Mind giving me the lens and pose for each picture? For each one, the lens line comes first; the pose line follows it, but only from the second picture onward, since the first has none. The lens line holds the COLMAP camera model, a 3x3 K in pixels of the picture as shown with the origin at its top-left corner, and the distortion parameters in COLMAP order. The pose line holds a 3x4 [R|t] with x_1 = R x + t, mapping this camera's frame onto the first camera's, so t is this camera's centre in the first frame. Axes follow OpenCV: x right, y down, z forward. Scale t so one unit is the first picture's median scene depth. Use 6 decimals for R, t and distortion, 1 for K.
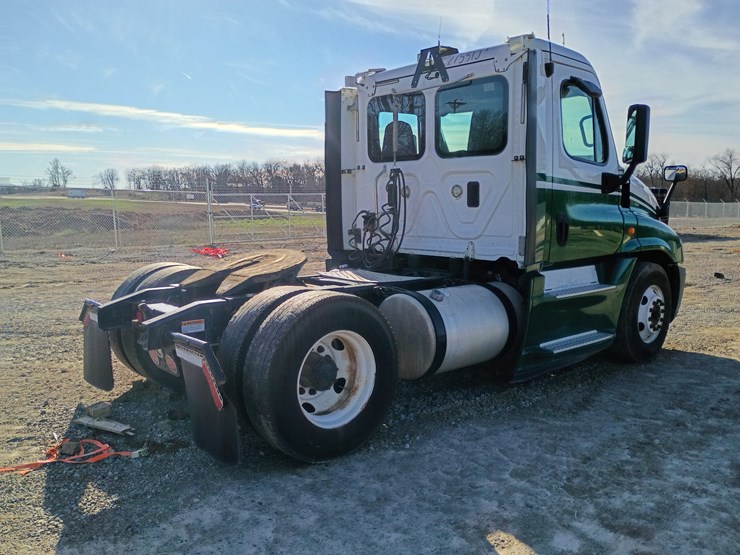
lens RADIAL K [[634.1, 0, 365.4], [0, 634.1, 278.2], [0, 0, 1]] dist [0.068170, -0.066638]
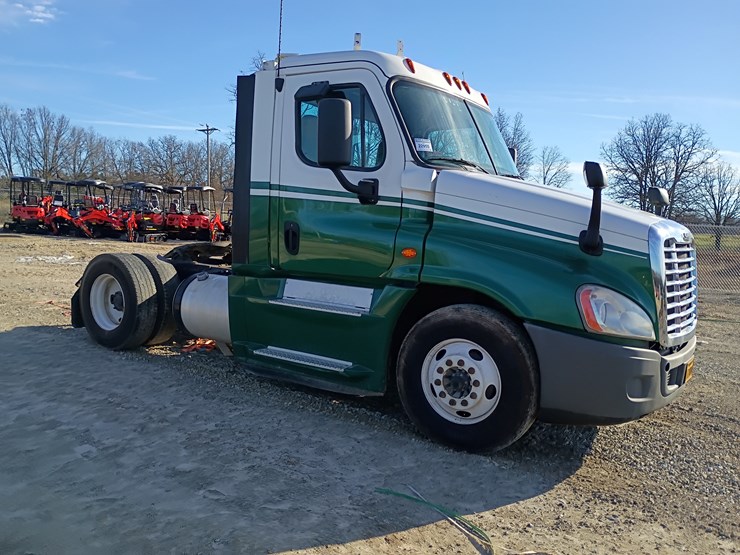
lens RADIAL K [[641.5, 0, 362.3], [0, 641.5, 274.3], [0, 0, 1]] dist [0.059428, -0.068612]
pose [[0.241991, 0.090574, -0.966042, 1.205343], [-0.169955, 0.984198, 0.049702, -0.081670], [0.955278, 0.152156, 0.253561, 0.795002]]
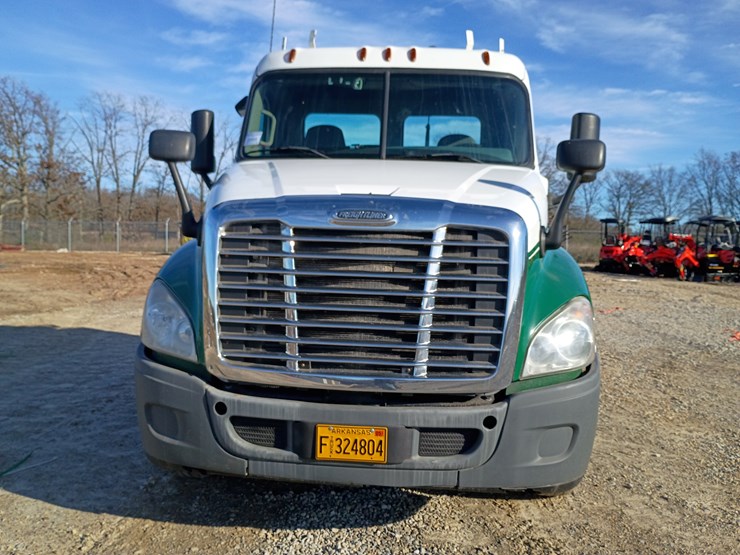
lens RADIAL K [[641.5, 0, 362.3], [0, 641.5, 274.3], [0, 0, 1]] dist [0.059428, -0.068612]
pose [[-0.713017, 0.016677, -0.700949, 0.856879], [-0.115537, 0.983256, 0.140919, -0.183236], [0.691562, 0.181463, -0.699151, 1.728551]]
